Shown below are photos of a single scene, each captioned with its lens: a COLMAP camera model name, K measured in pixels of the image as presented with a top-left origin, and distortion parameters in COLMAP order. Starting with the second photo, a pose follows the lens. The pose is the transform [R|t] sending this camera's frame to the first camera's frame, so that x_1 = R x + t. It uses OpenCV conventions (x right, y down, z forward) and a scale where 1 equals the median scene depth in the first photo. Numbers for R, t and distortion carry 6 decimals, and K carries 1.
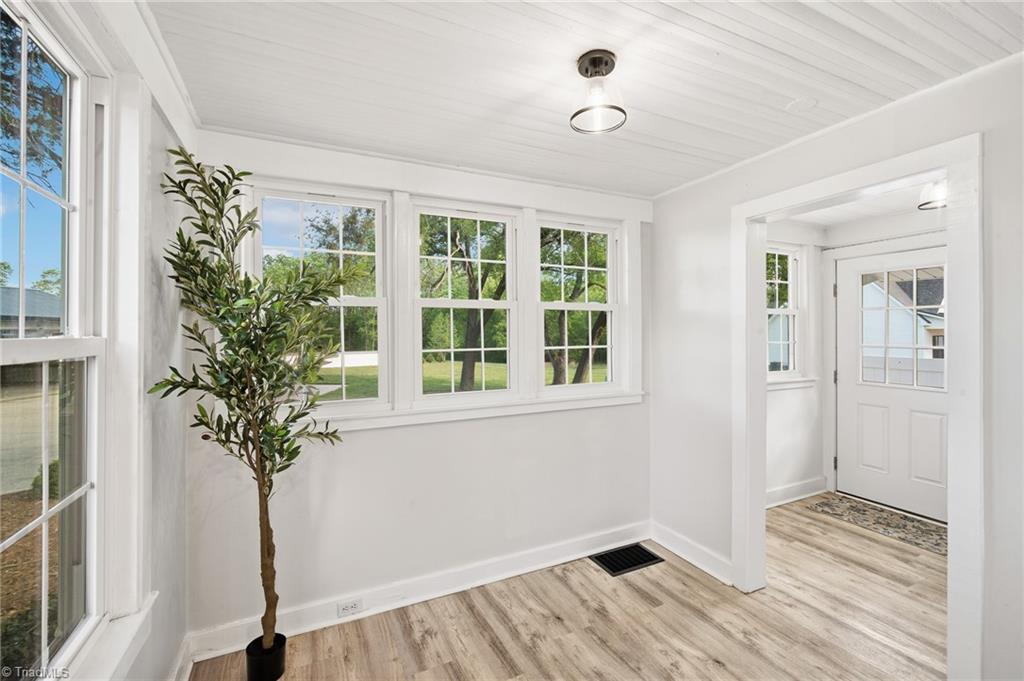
lens RADIAL K [[443.7, 0, 515.8], [0, 443.7, 333.8], [0, 0, 1]] dist [-0.001367, -0.000005]
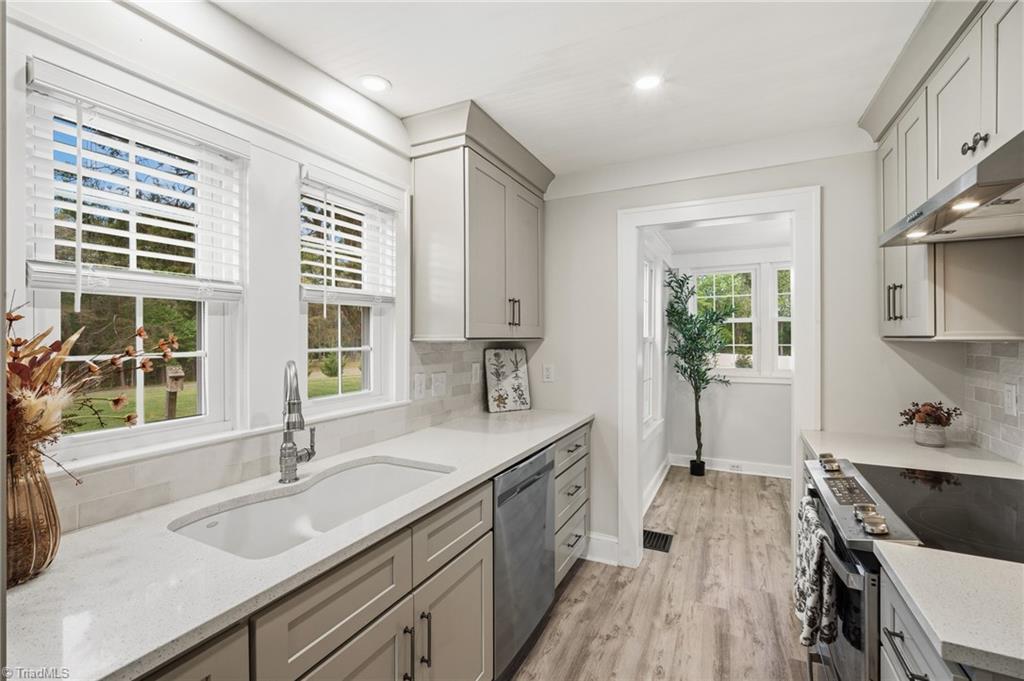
lens RADIAL K [[443.7, 0, 515.8], [0, 443.7, 338.5], [0, 0, 1]] dist [-0.001367, -0.000005]
pose [[0.607348, 0.004713, -0.794422, 0.819768], [-0.002824, 0.999989, 0.003774, 0.006983], [0.794431, -0.000049, 0.607355, -1.368397]]
